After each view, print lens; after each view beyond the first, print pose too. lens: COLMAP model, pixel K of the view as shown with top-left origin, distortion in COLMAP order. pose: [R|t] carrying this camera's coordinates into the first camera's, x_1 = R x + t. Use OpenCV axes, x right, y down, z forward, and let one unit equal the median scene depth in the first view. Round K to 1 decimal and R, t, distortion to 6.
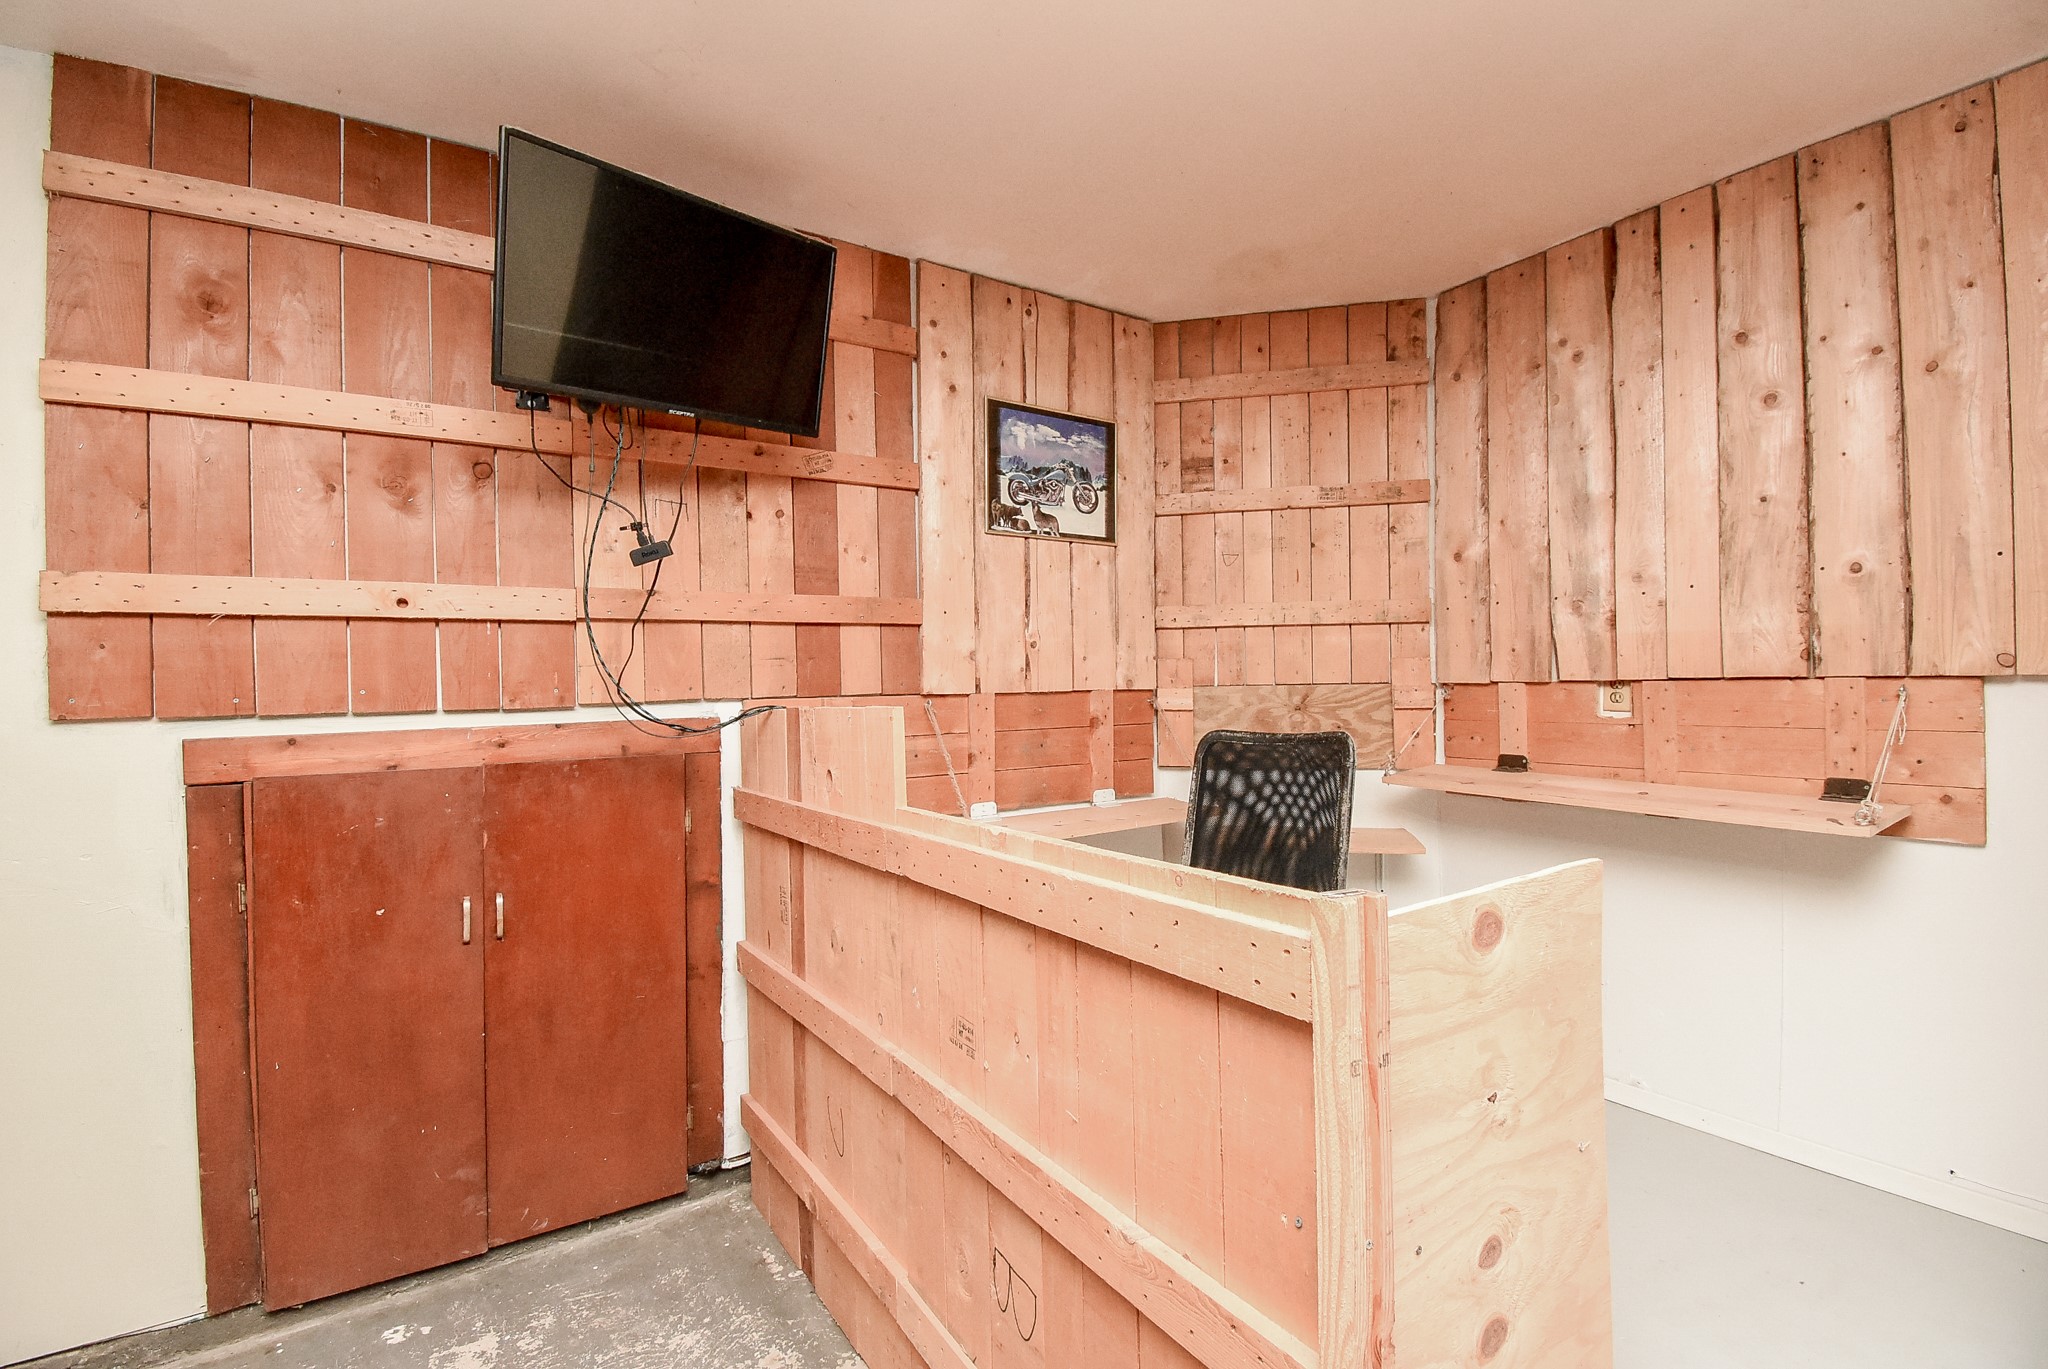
lens RADIAL K [[909.4, 0, 1022.1], [0, 909.4, 680.0], [0, 0, 1]] dist [0.010041, -0.018762]
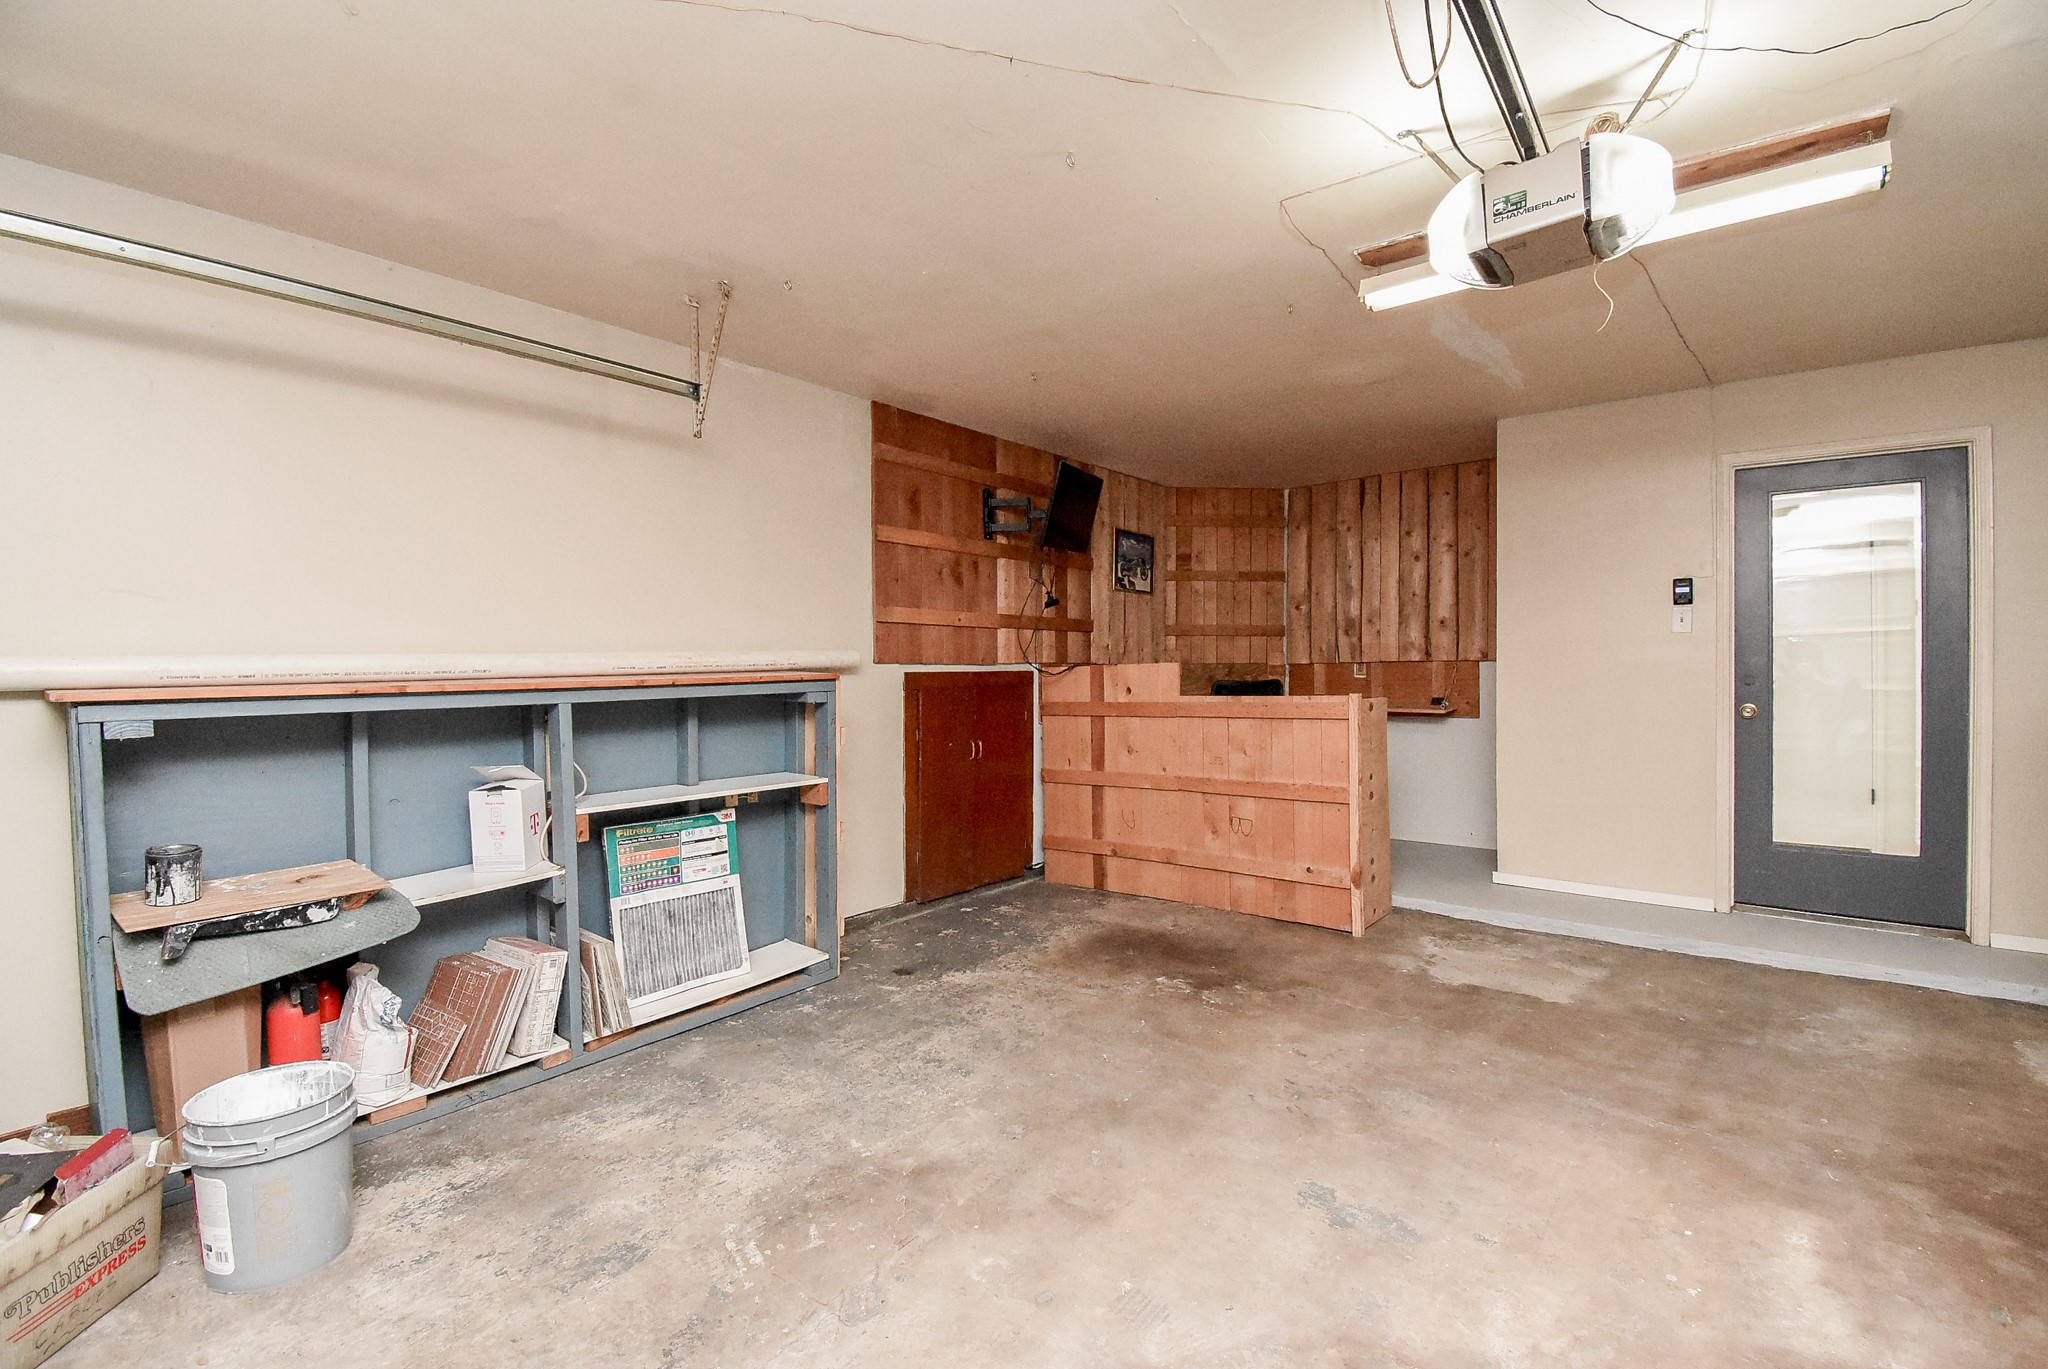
lens RADIAL K [[909.4, 0, 1015.4], [0, 909.4, 683.6], [0, 0, 1]] dist [0.010041, -0.018762]
pose [[0.955321, 0.010968, 0.295367, -0.966692], [-0.013818, 0.999876, 0.007563, 0.051678], [-0.295247, -0.011307, 0.955354, -1.078002]]
